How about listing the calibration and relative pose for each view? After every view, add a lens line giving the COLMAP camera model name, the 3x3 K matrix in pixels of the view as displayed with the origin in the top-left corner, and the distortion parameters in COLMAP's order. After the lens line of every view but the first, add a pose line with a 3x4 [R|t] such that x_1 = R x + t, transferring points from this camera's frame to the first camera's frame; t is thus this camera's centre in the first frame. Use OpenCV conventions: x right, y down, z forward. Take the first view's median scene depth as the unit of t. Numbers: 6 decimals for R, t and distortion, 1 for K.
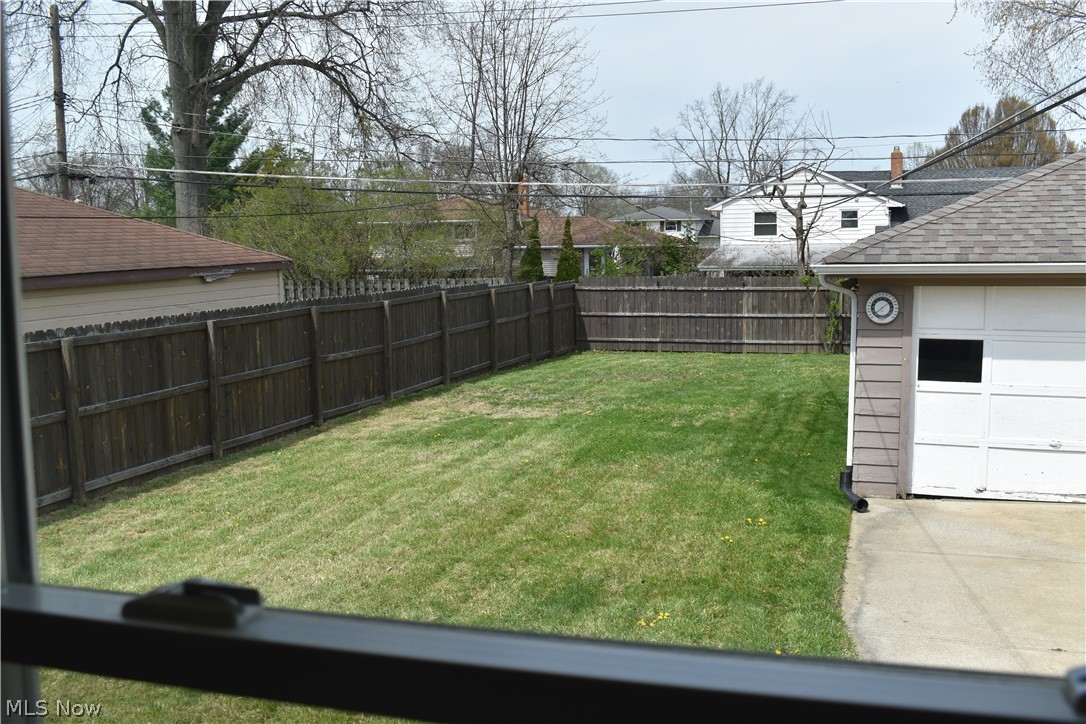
lens RADIAL K [[1134.4, 0, 541.2], [0, 1134.4, 365.6], [0, 0, 1]] dist [-0.063364, 0.000000]
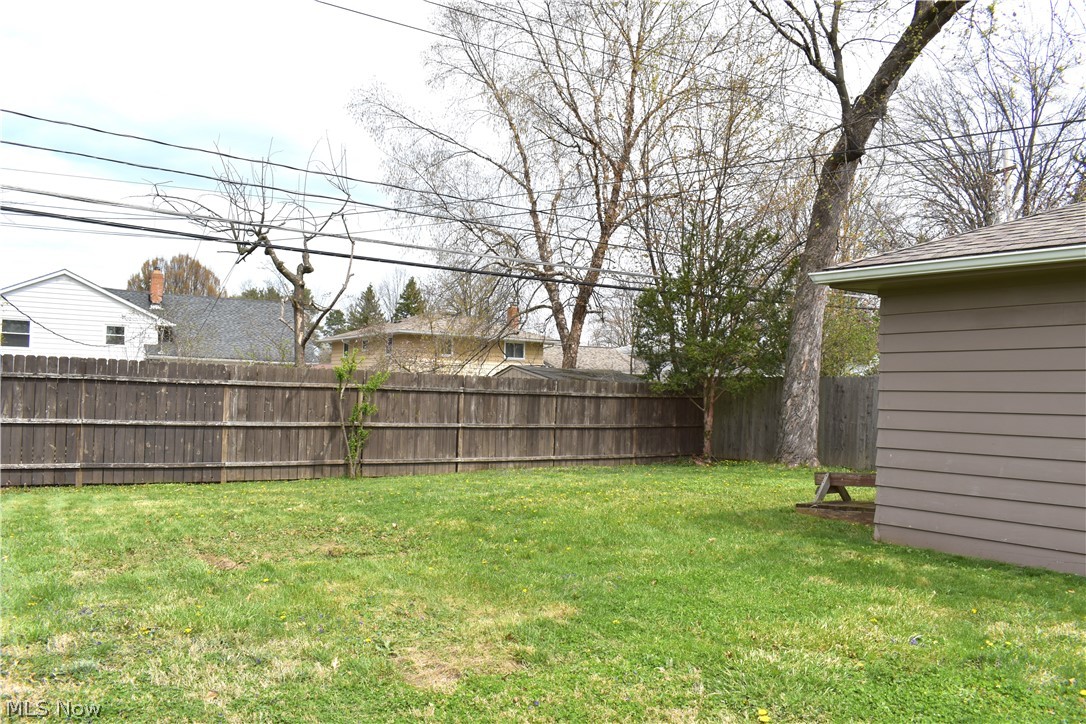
lens RADIAL K [[850.9, 0, 541.6], [0, 850.9, 363.7], [0, 0, 1]] dist [-0.090214, 0.006058]
pose [[0.620375, 0.061256, 0.781910, -0.087087], [0.050278, 0.991789, -0.117589, -0.012978], [-0.782692, 0.112262, 0.612201, 0.565027]]
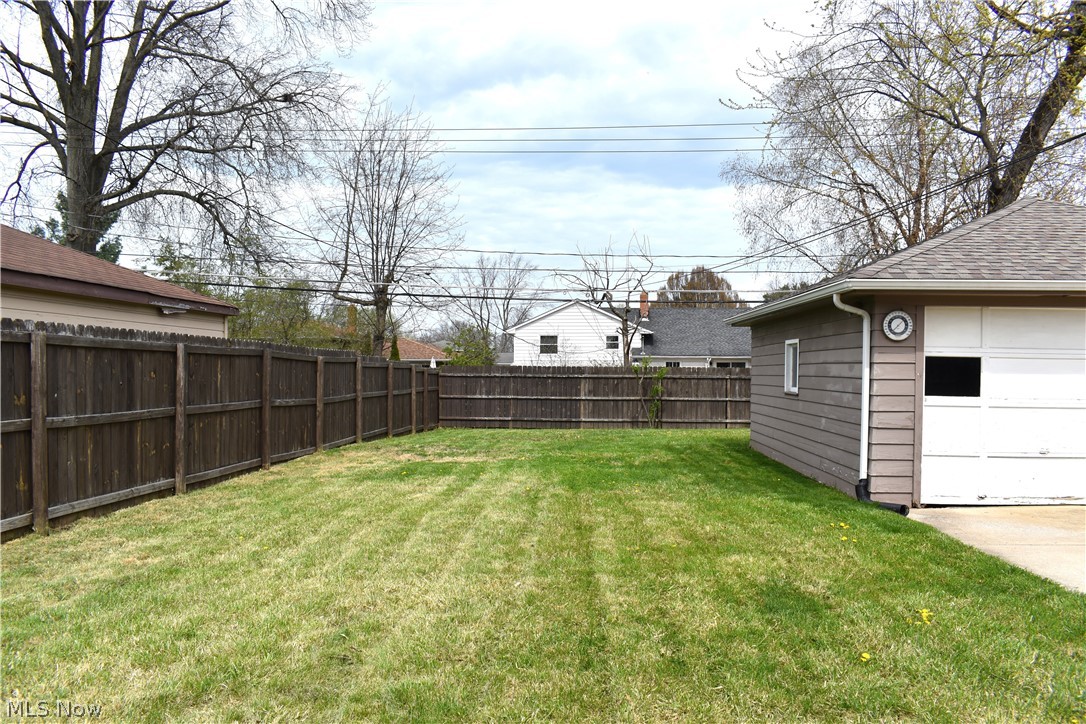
lens RADIAL K [[850.9, 0, 547.9], [0, 850.9, 363.0], [0, 0, 1]] dist [-0.090214, 0.006058]
pose [[0.968571, 0.025169, 0.247461, -0.083498], [0.005901, 0.992262, -0.124017, 0.031396], [-0.248668, 0.121580, 0.960928, 0.128636]]
